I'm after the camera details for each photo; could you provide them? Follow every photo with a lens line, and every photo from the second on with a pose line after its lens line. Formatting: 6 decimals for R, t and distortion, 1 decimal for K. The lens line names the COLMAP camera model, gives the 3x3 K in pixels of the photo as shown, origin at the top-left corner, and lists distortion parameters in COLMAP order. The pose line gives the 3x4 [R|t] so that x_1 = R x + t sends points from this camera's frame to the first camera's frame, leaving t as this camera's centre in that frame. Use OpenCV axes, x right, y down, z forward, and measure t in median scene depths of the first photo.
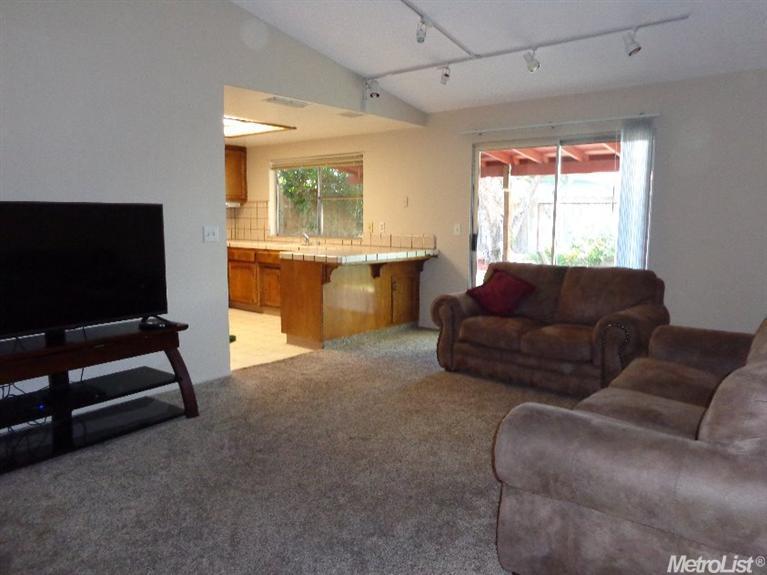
lens RADIAL K [[574.3, 0, 383.5], [0, 574.3, 287.5], [0, 0, 1]] dist [0.005240, 0.003266]
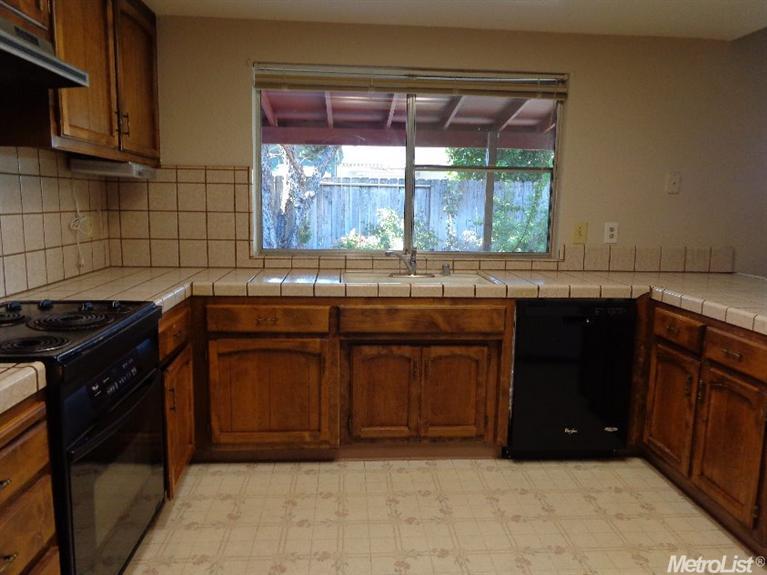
lens RADIAL K [[574.3, 0, 383.5], [0, 574.3, 287.5], [0, 0, 1]] dist [0.005240, 0.003266]
pose [[0.706743, -0.099377, 0.700456, -0.449276], [0.073802, 0.995039, 0.066707, -0.094410], [-0.703611, 0.004551, 0.710571, 0.702813]]
